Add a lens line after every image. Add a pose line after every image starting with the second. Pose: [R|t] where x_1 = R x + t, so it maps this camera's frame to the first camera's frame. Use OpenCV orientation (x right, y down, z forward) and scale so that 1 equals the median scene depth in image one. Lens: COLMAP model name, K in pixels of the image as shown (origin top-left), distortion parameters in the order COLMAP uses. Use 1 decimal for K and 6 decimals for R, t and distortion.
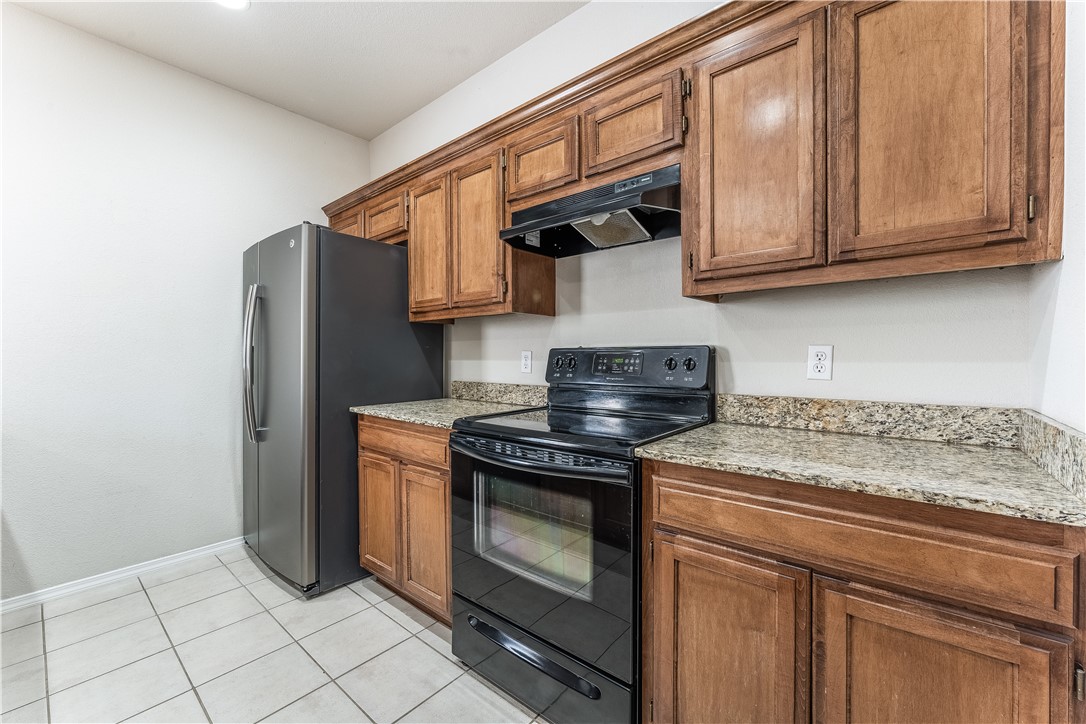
lens RADIAL K [[442.0, 0, 543.0], [0, 442.0, 362.0], [0, 0, 1]] dist [-0.001069, 0.000004]
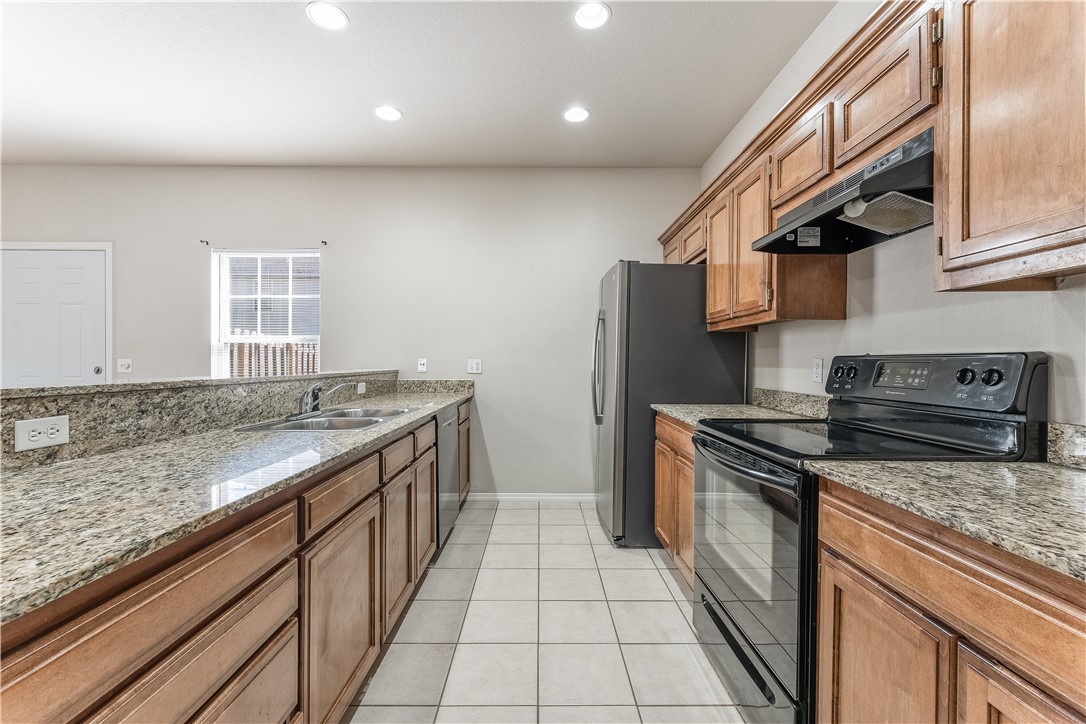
lens RADIAL K [[448.2, 0, 541.4], [0, 448.2, 366.0], [0, 0, 1]] dist [0.000969, -0.000094]
pose [[0.652514, 0.015572, -0.757616, 0.346584], [-0.018639, 0.999816, 0.004496, -0.003582], [0.757547, 0.011188, 0.652685, -0.050347]]
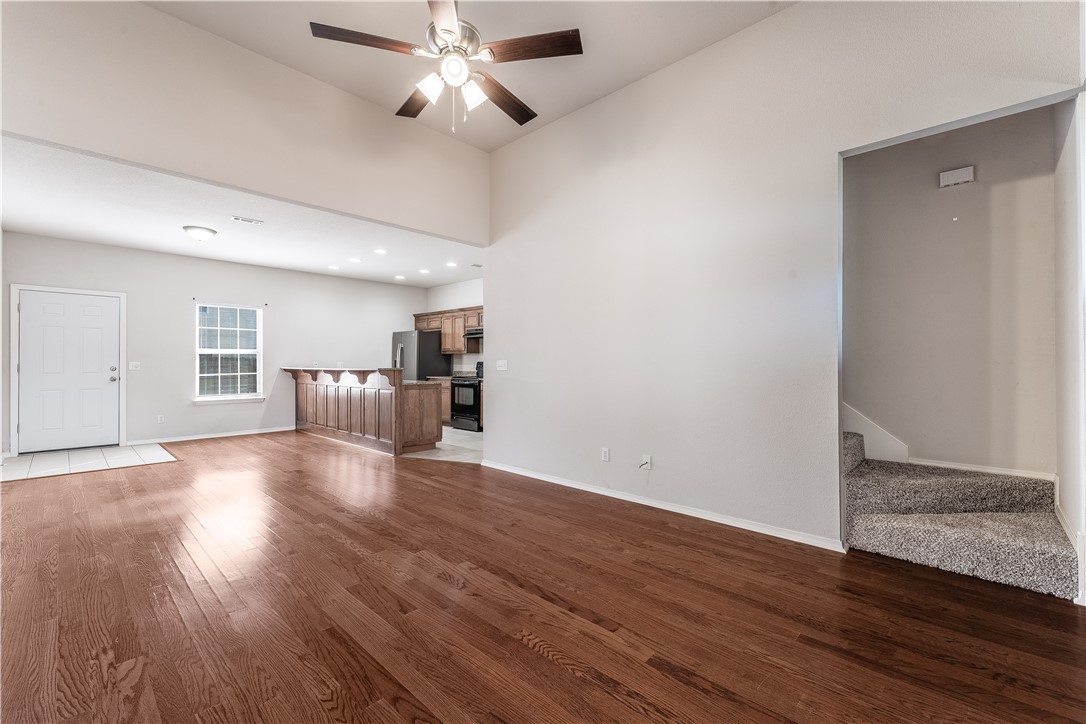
lens RADIAL K [[457.9, 0, 545.0], [0, 457.9, 362.0], [0, 0, 1]] dist [-0.003075, -0.000556]
pose [[0.998867, 0.007951, -0.046914, 0.878223], [-0.008777, 0.999809, -0.017438, 0.040390], [0.046766, 0.017830, 0.998747, -3.301783]]
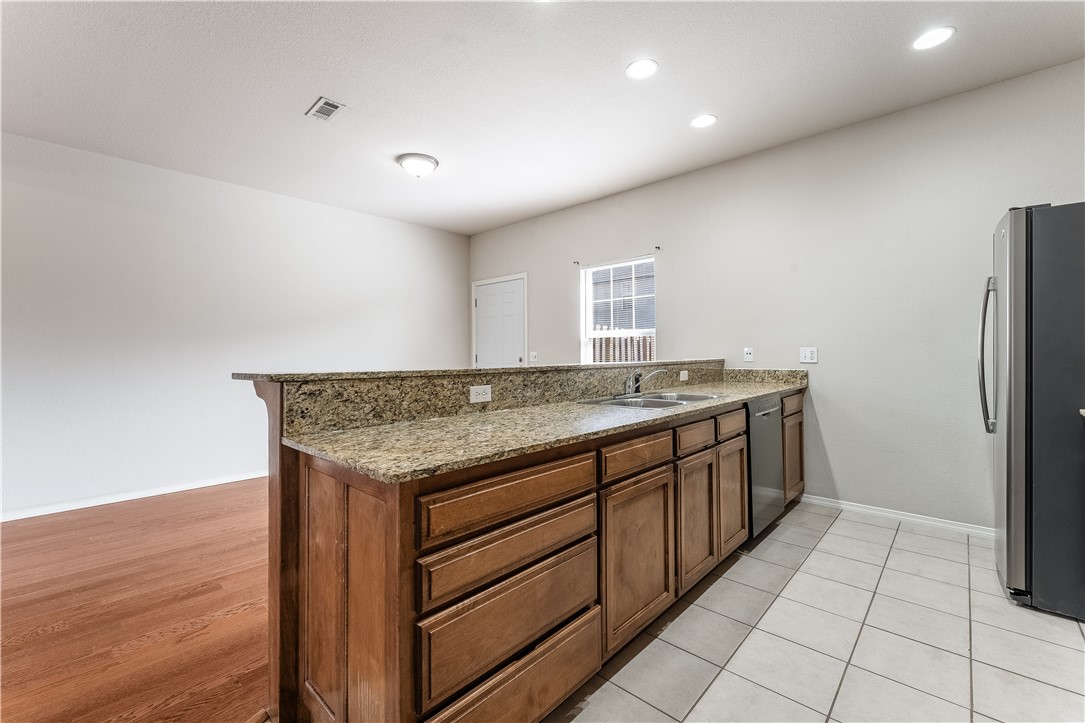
lens RADIAL K [[455.0, 0, 542.6], [0, 455.0, 347.5], [0, 0, 1]] dist [-0.001128, -0.000310]
pose [[-0.042191, -0.004265, -0.999100, 0.521949], [-0.004300, 0.999982, -0.004088, -0.006132], [0.999100, 0.004123, -0.042209, 0.024249]]
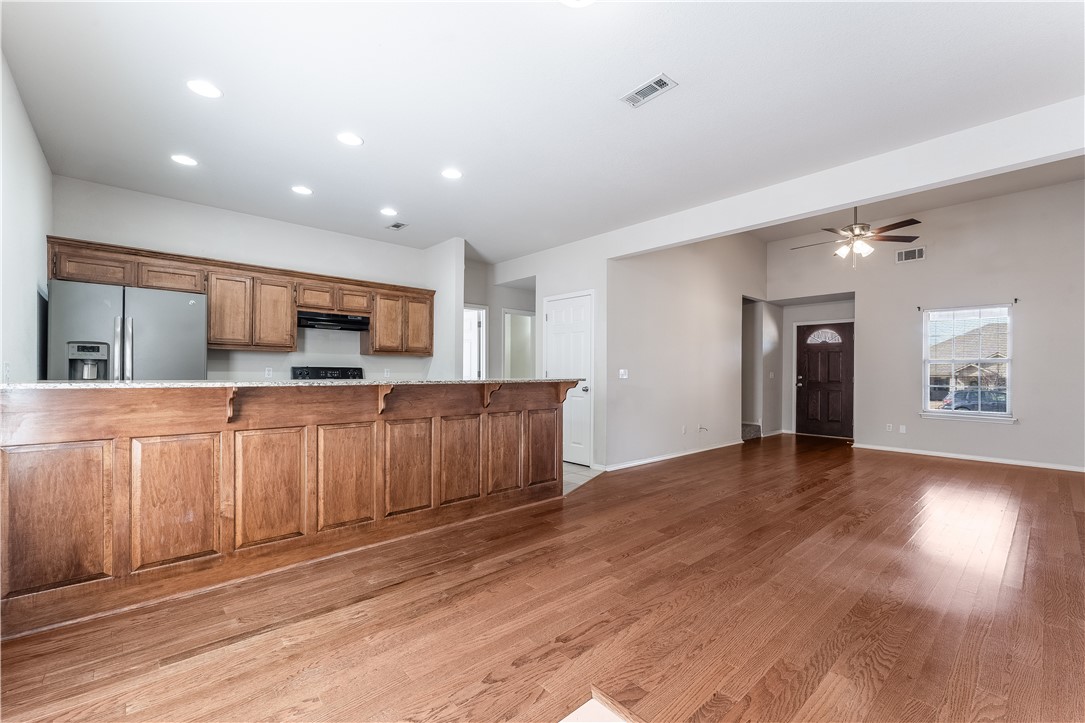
lens RADIAL K [[454.7, 0, 539.1], [0, 454.7, 373.0], [0, 0, 1]] dist [0.003670, 0.000363]
pose [[0.132872, 0.005994, 0.991115, -2.328232], [0.005374, 0.999963, -0.006768, 0.026267], [-0.991119, 0.006226, 0.132835, -0.624642]]
